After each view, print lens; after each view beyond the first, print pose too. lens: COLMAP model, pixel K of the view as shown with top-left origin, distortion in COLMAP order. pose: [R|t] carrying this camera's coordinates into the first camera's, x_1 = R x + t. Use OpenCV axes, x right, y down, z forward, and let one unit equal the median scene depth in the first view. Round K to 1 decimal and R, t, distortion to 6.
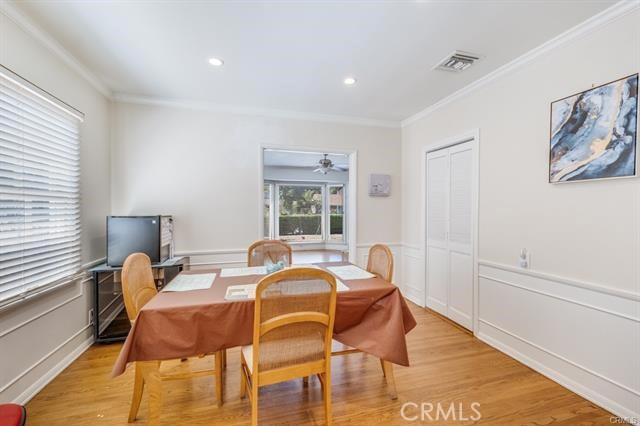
lens RADIAL K [[267.1, 0, 317.3], [0, 267.1, 215.2], [0, 0, 1]] dist [0.000776, 0.000076]
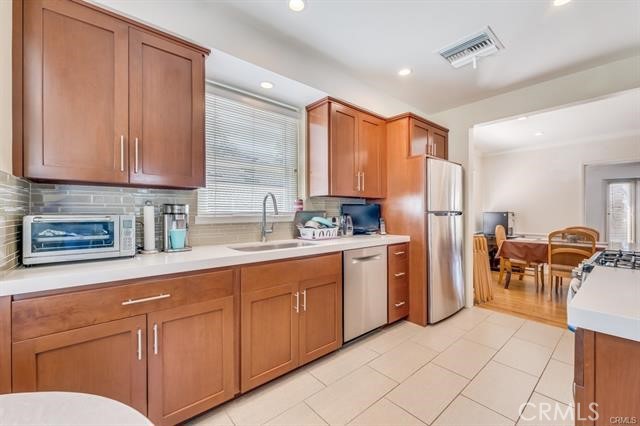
lens RADIAL K [[267.1, 0, 317.3], [0, 267.1, 215.2], [0, 0, 1]] dist [0.000776, 0.000076]
pose [[0.436345, 0.005399, -0.899763, 0.823938], [-0.017101, 0.999851, -0.002293, 0.075465], [0.899617, 0.016387, 0.436372, -1.611050]]
